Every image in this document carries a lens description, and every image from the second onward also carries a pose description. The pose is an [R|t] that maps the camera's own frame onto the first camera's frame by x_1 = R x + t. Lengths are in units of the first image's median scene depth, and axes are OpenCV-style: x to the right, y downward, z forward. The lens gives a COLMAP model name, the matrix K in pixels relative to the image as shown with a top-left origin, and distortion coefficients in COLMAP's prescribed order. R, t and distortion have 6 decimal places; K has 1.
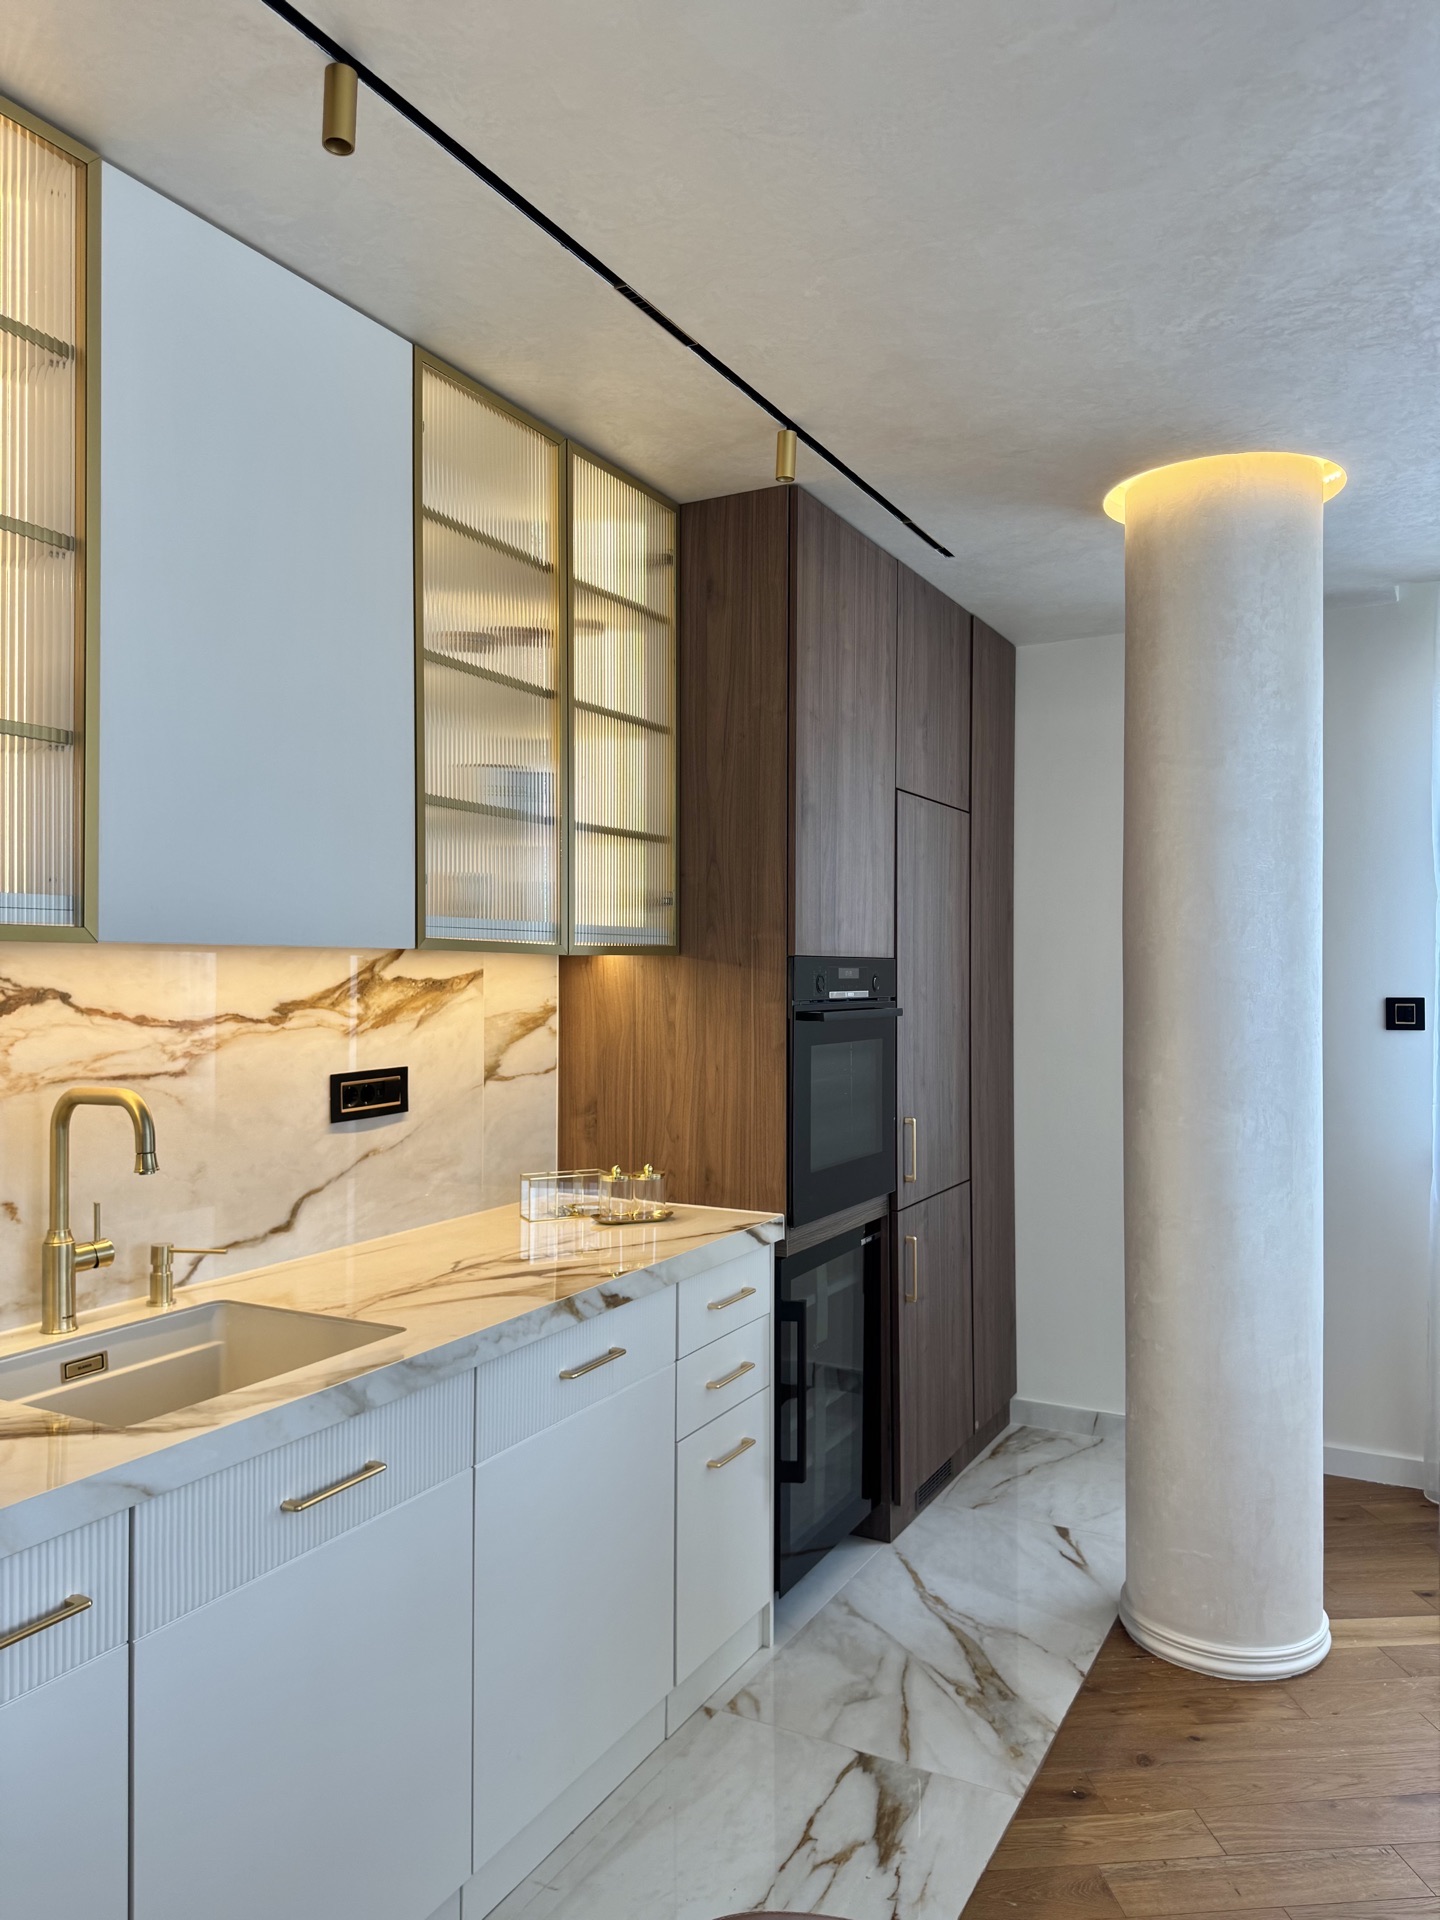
lens RADIAL K [[1350.0, 0, 722.0], [0, 1350.0, 967.1], [0, 0, 1]] dist [0.066393, -0.085135]
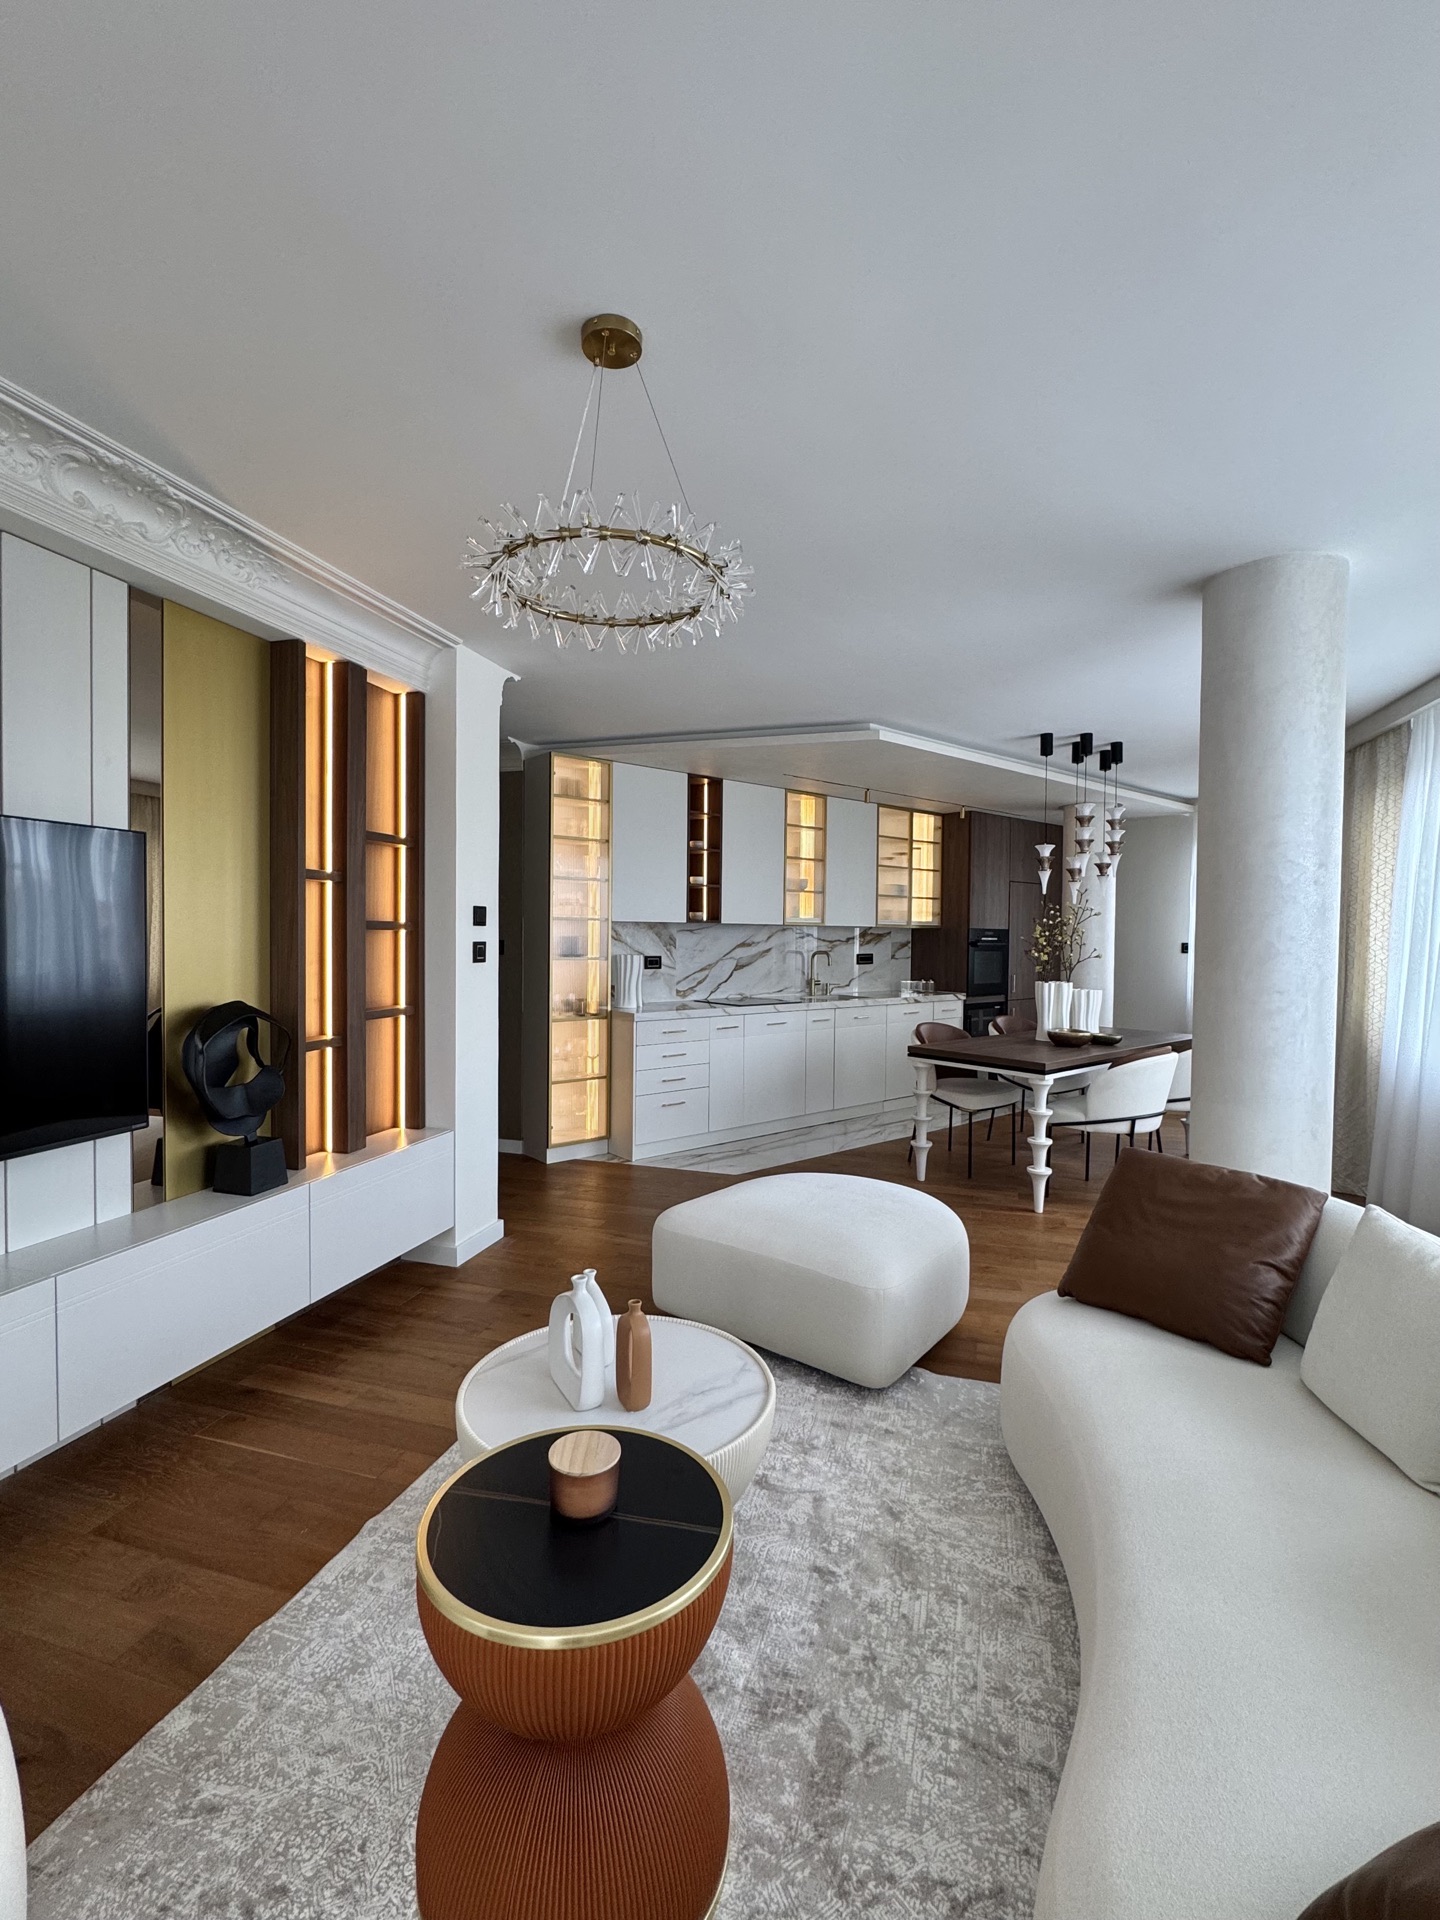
lens RADIAL K [[861.2, 0, 719.4], [0, 861.2, 956.8], [0, 0, 1]] dist [-0.004609, 0.000567]
pose [[0.924031, 0.017157, -0.381932, 0.364201], [-0.007431, 0.999610, 0.026926, 0.013211], [0.382245, -0.022042, 0.923798, -1.725035]]
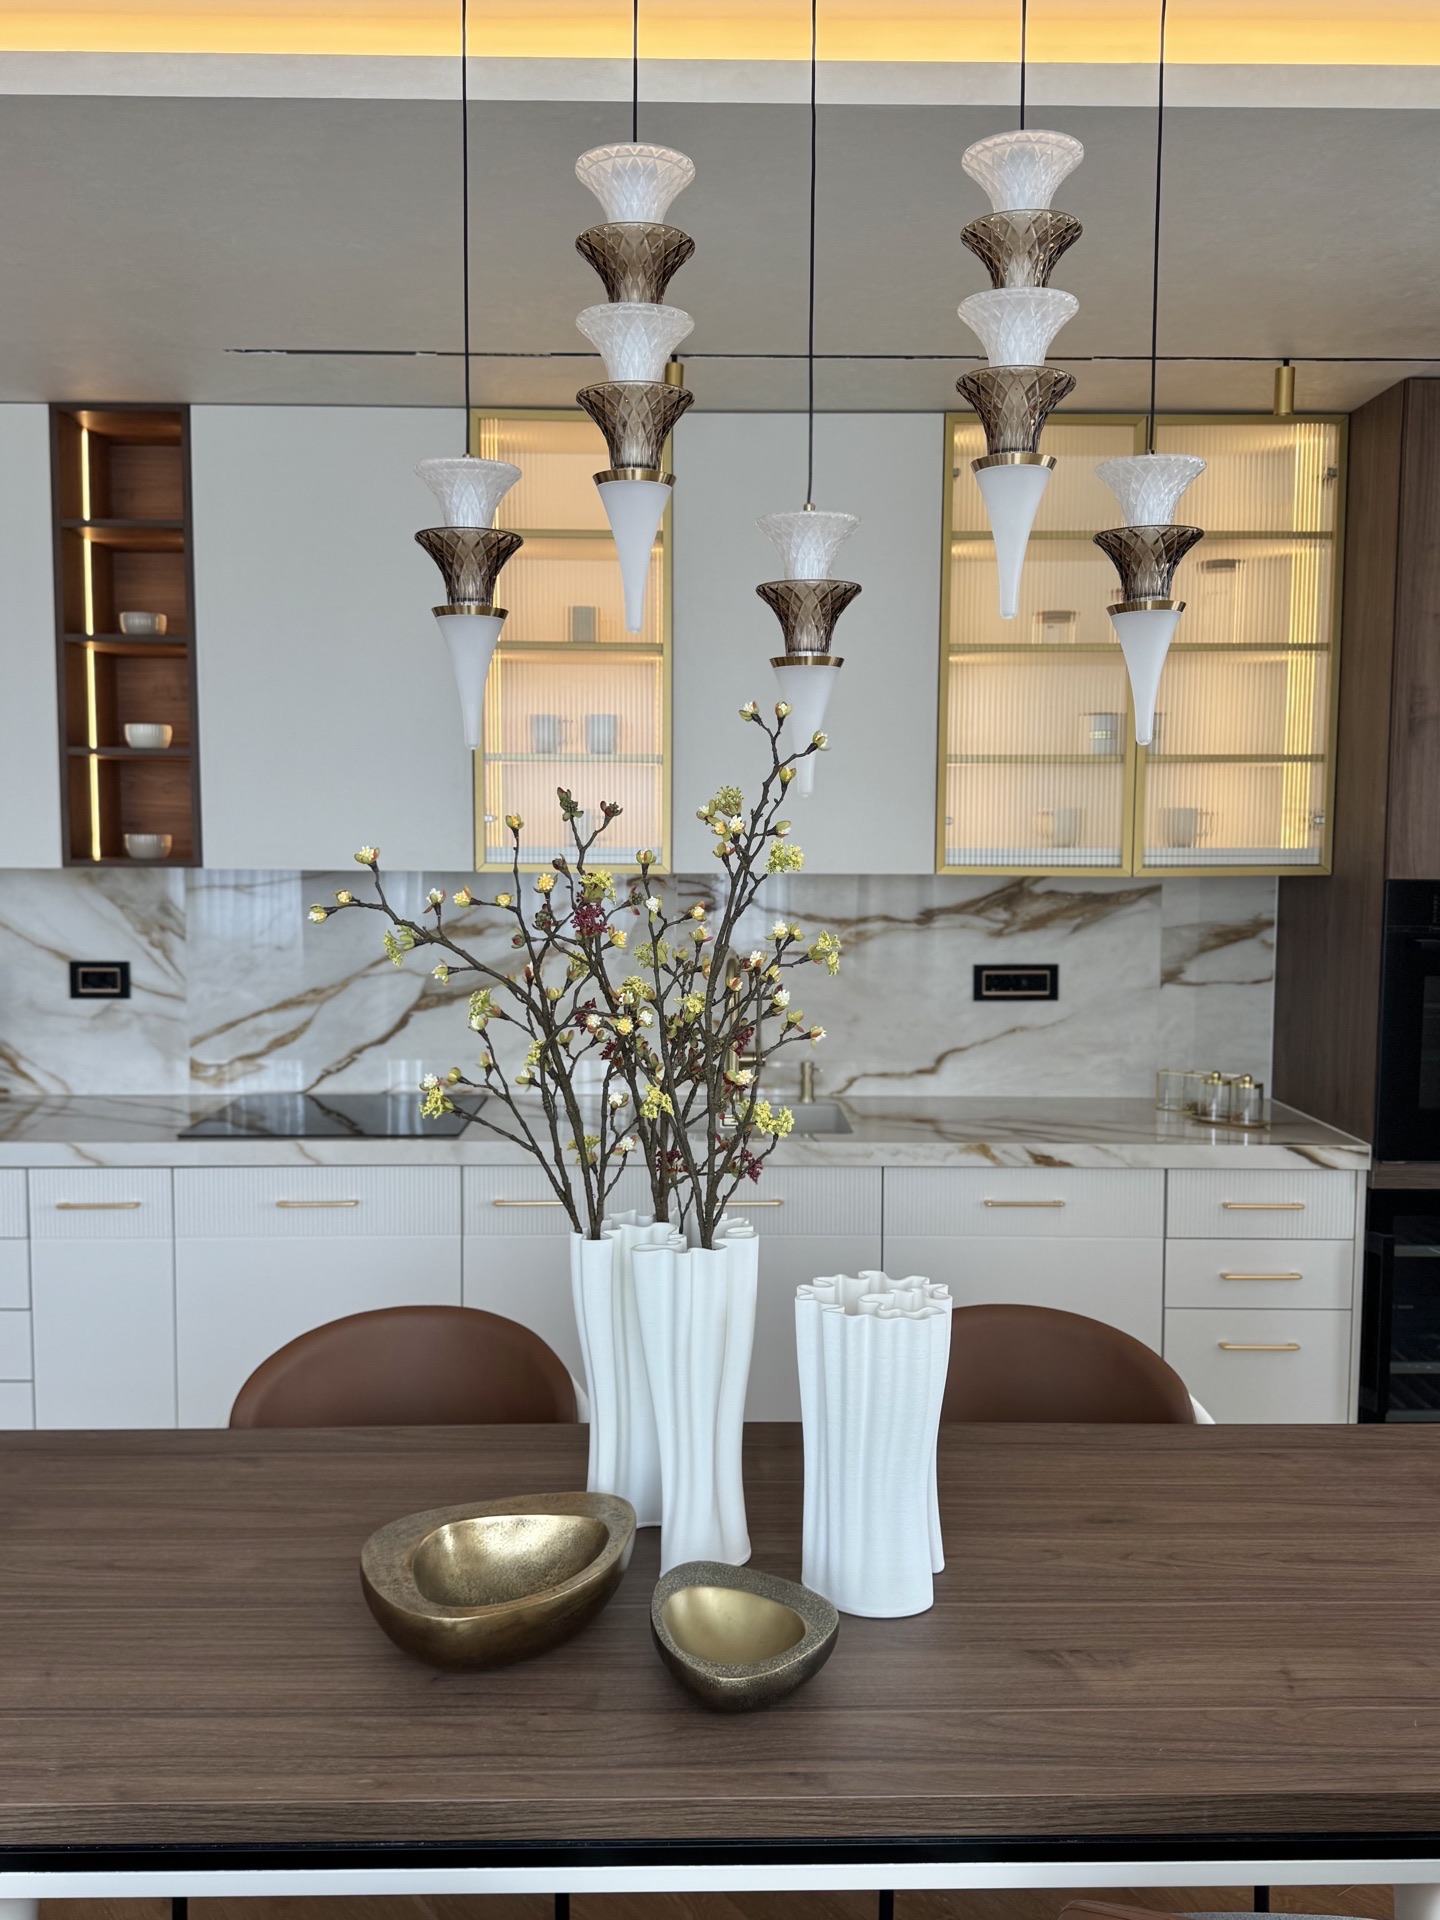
lens RADIAL K [[1586.9, 0, 730.3], [0, 1586.9, 956.9], [0, 0, 1]] dist [0.087726, -0.004422]
pose [[0.484628, 0.068628, -0.872024, 0.879973], [-0.003091, 0.997046, 0.076749, -0.043051], [0.874715, -0.034499, 0.483409, 0.040289]]
